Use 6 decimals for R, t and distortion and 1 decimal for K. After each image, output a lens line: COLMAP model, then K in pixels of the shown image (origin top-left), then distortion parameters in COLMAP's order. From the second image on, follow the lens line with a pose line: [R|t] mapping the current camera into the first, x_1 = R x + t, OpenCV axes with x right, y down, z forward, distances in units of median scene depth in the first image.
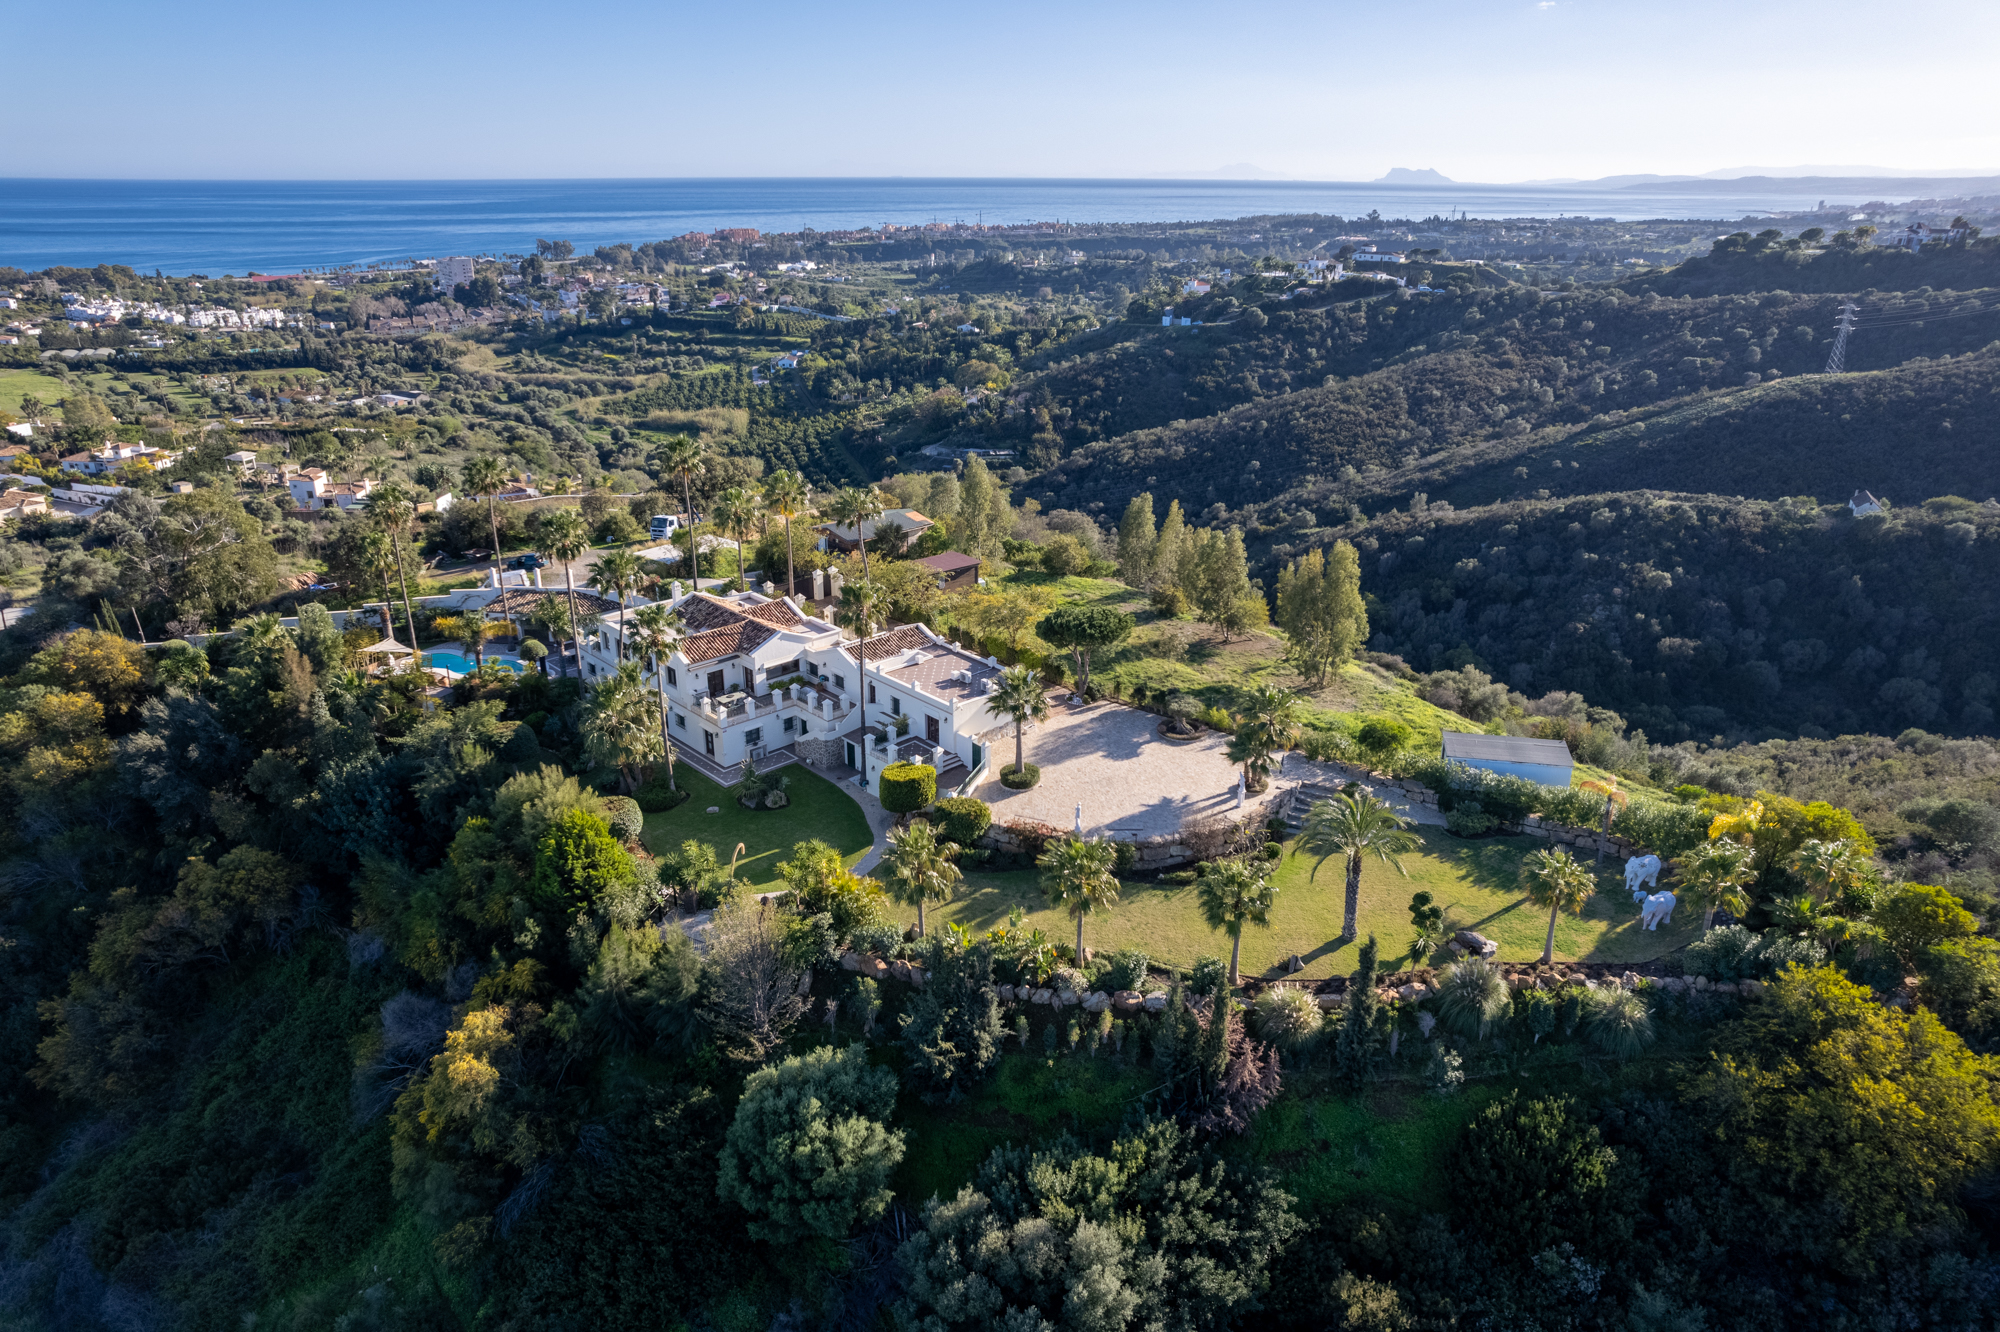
lens RADIAL K [[1347.3, 0, 1015.1], [0, 1347.3, 669.1], [0, 0, 1]] dist [-0.077182, 0.076212]
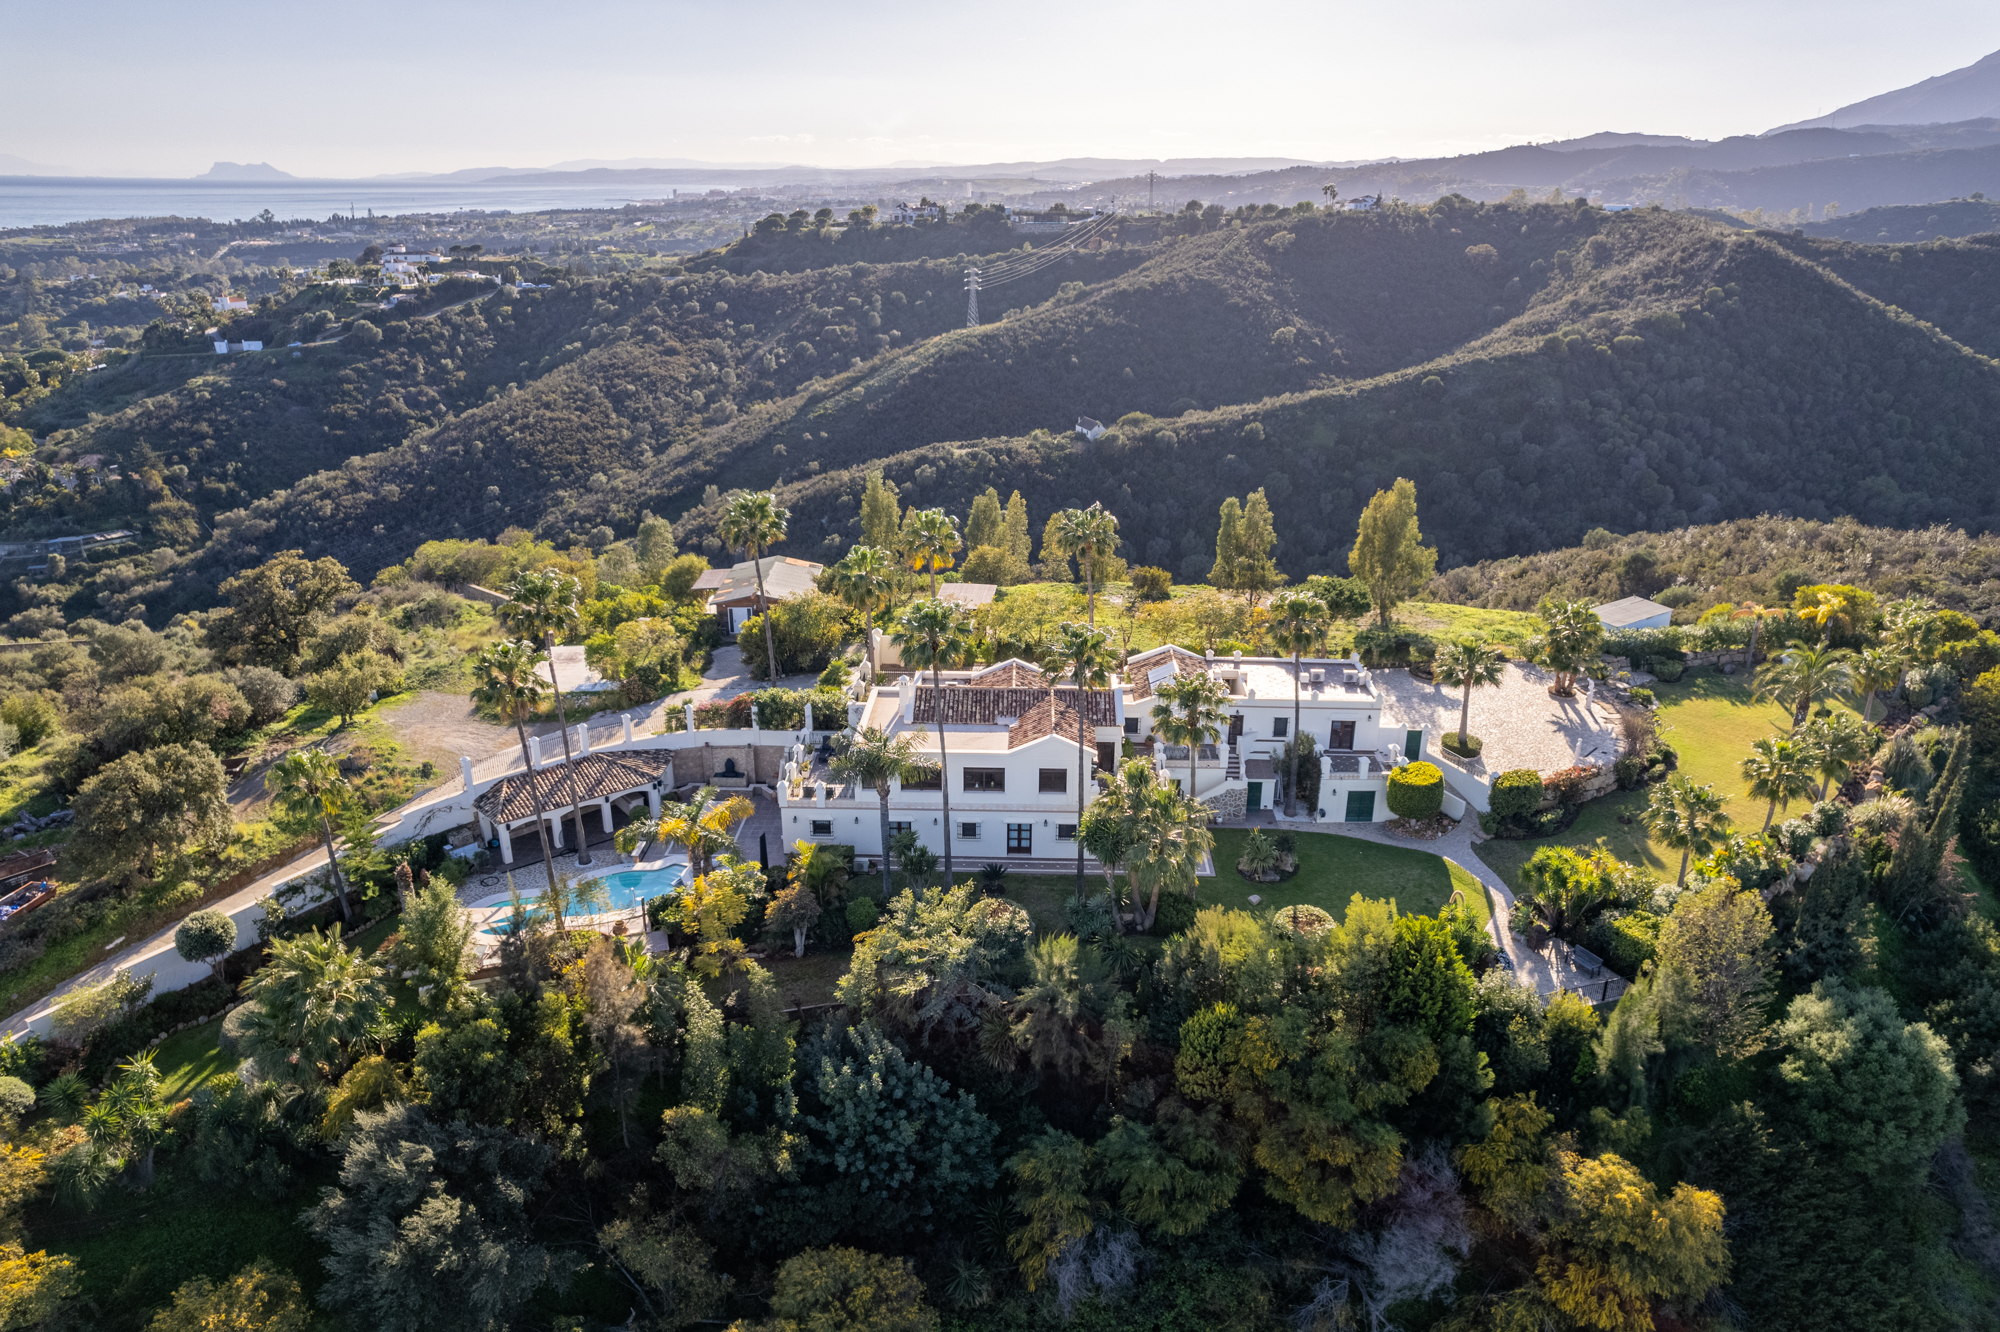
lens RADIAL K [[1347.3, 0, 1015.1], [0, 1347.3, 669.1], [0, 0, 1]] dist [-0.077182, 0.076212]
pose [[0.677190, -0.254873, 0.690256, -0.180366], [0.252914, 0.961562, 0.106924, -0.035385], [-0.690976, 0.102168, 0.715621, 0.108554]]
